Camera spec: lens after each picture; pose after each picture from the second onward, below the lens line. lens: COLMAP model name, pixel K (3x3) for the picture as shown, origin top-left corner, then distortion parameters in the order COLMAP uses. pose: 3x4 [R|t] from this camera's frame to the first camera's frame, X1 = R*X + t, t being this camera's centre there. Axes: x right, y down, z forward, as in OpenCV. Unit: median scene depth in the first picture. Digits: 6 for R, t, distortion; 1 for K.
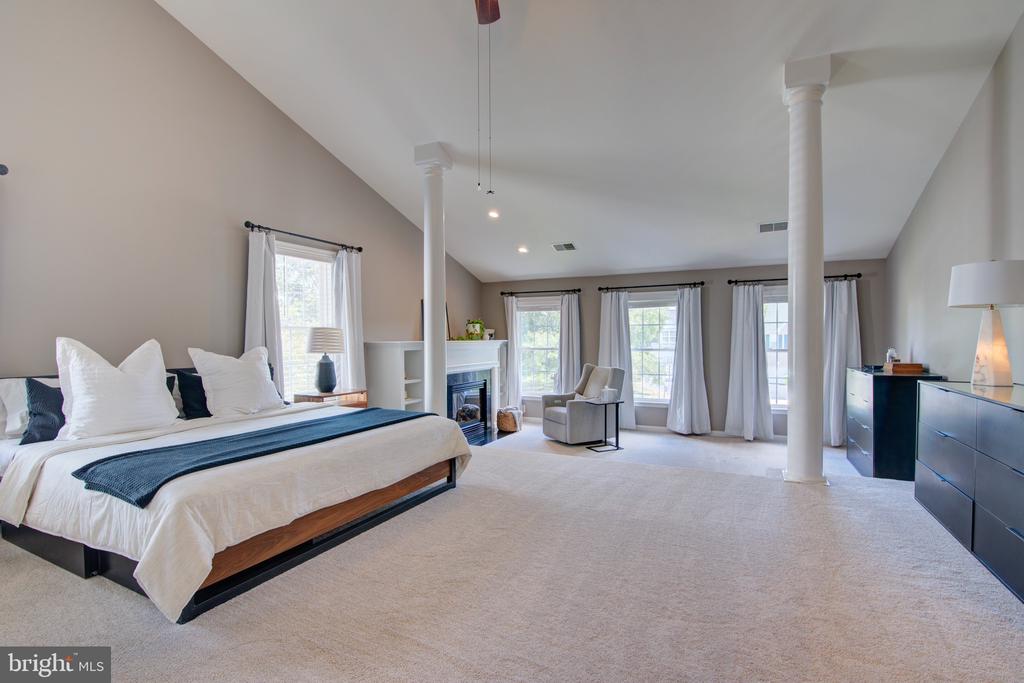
lens RADIAL K [[477.4, 0, 512.0], [0, 477.4, 341.5], [0, 0, 1]] dist [-0.016290, -0.000122]
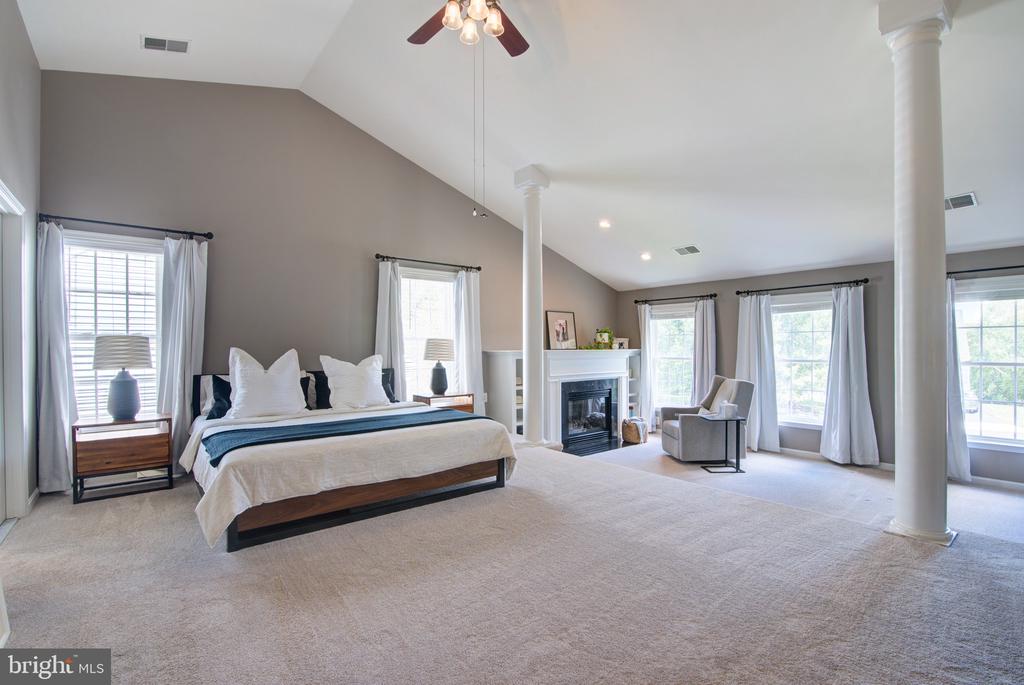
lens RADIAL K [[468.5, 0, 512.0], [0, 468.5, 342.5], [0, 0, 1]] dist [-0.016094, -0.000203]
pose [[0.908670, -0.002751, -0.417507, 0.211297], [-0.003206, 0.999903, -0.013565, -0.003766], [0.417503, 0.013664, 0.908573, 0.027414]]
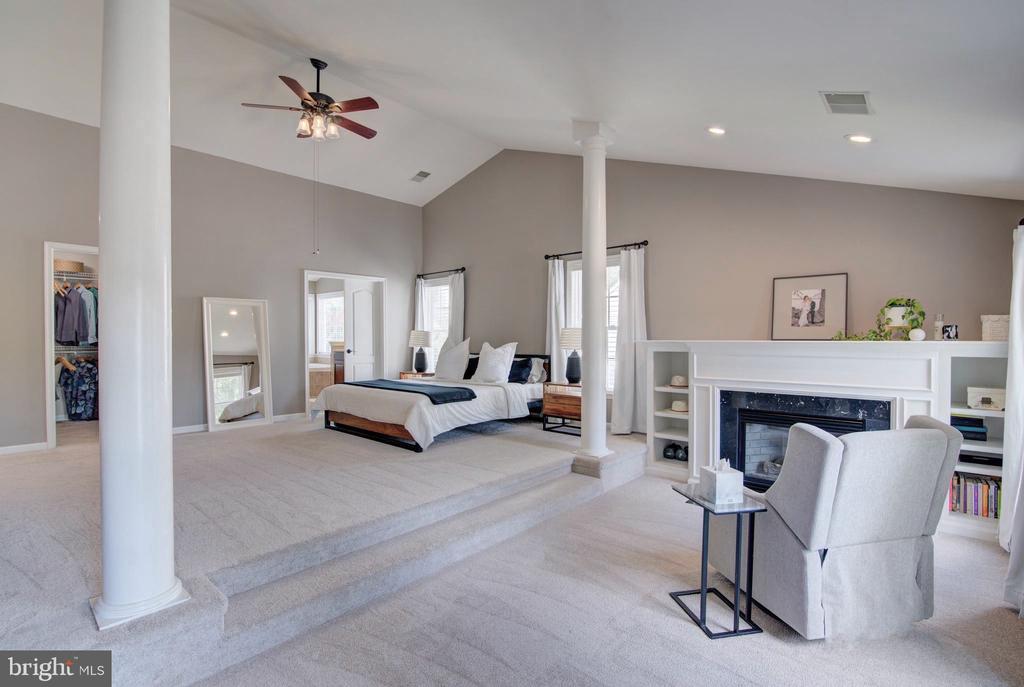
lens RADIAL K [[468.5, 0, 512.0], [0, 468.5, 343.5], [0, 0, 1]] dist [-0.016094, -0.000203]
pose [[-0.259947, 0.019466, -0.965427, 0.643177], [-0.001526, 0.999787, 0.020570, -0.012207], [0.965622, 0.006820, -0.259862, 0.973530]]
